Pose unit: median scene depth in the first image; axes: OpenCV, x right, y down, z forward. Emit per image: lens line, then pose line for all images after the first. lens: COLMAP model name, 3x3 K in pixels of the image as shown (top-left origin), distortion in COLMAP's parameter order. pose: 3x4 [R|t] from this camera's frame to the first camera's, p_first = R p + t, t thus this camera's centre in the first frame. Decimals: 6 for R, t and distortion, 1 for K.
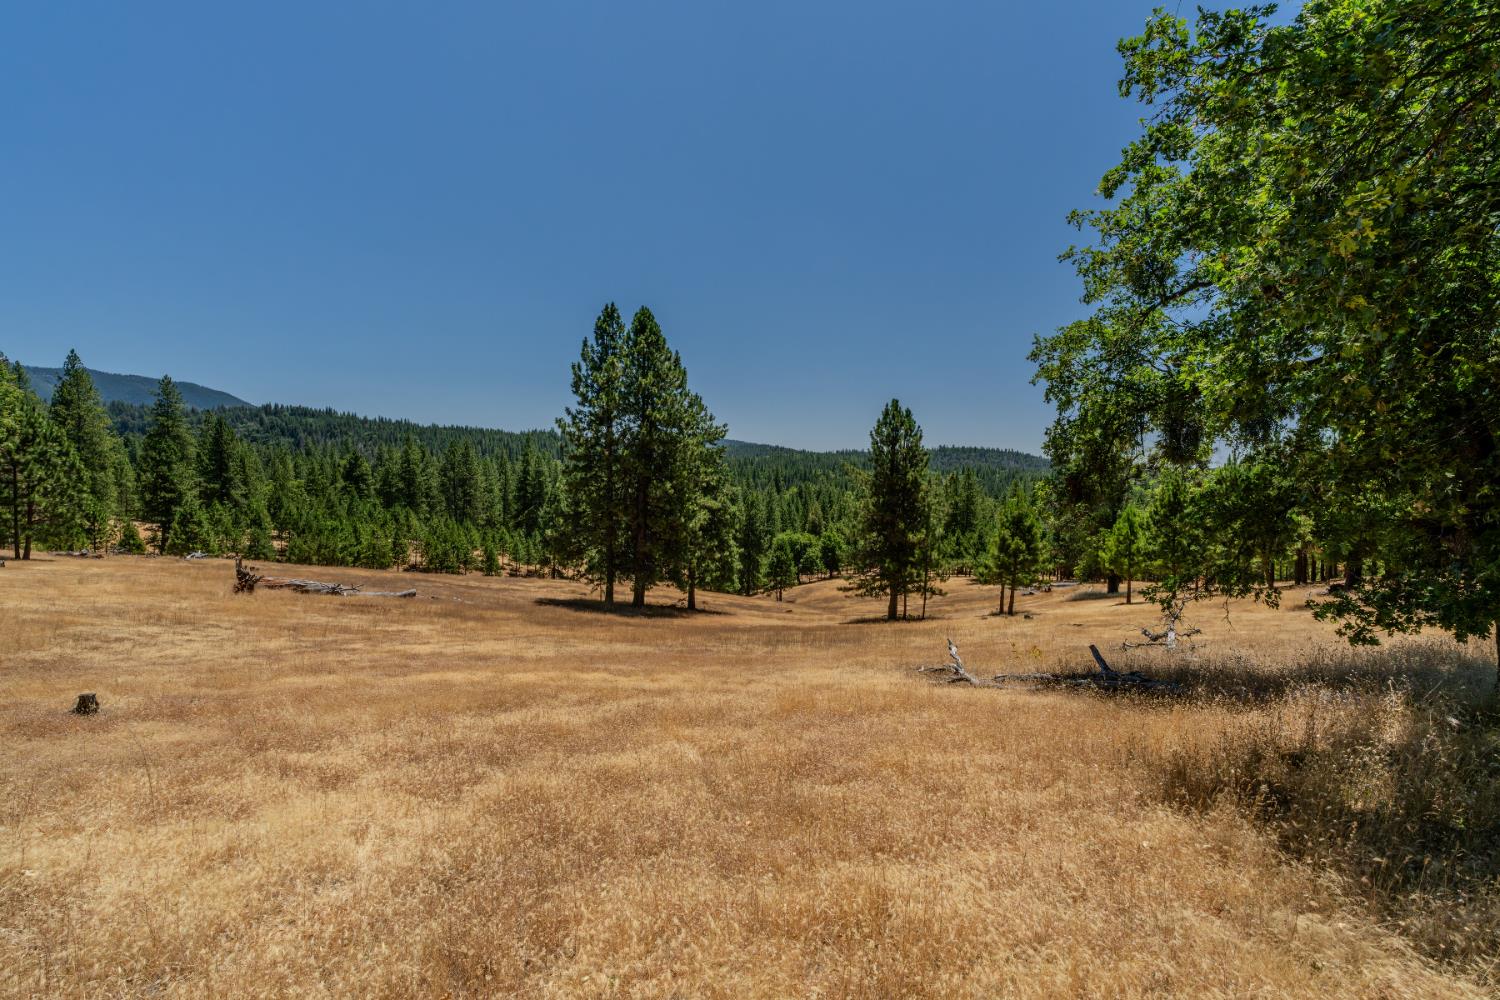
lens RADIAL K [[692.8, 0, 755.6], [0, 692.8, 502.4], [0, 0, 1]] dist [-0.002510, 0.000852]
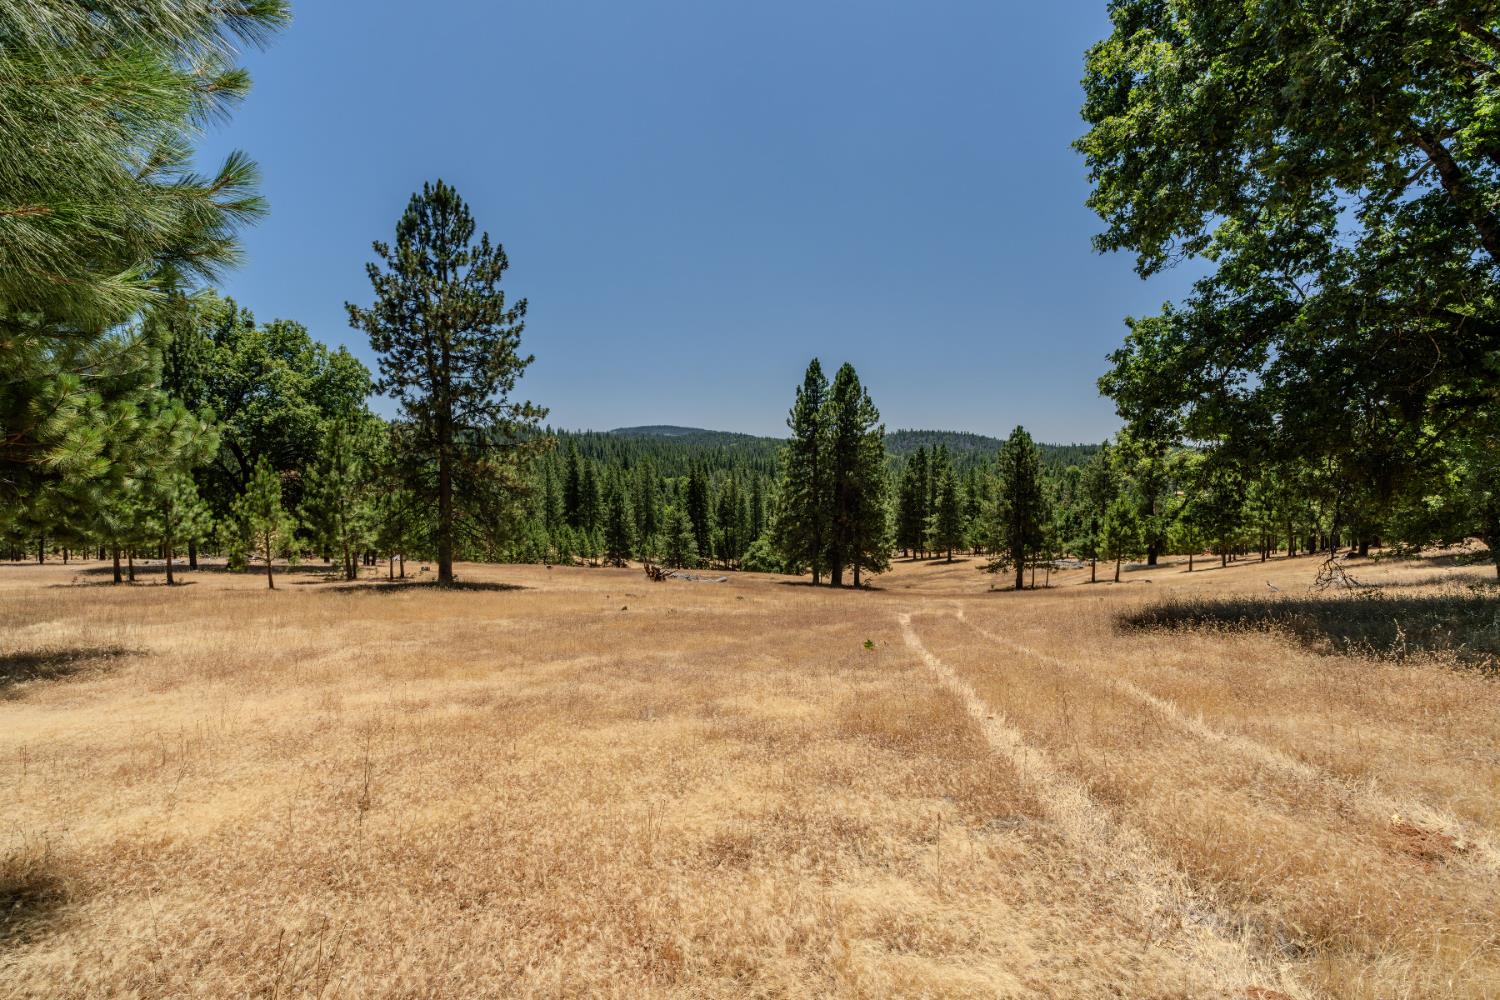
lens RADIAL K [[692.8, 0, 742.7], [0, 692.8, 501.3], [0, 0, 1]] dist [-0.002510, 0.000852]
pose [[0.998024, -0.027525, 0.056481, -0.431558], [0.026372, 0.999431, 0.021050, -0.046298], [-0.057028, -0.019519, 0.998182, -0.328158]]
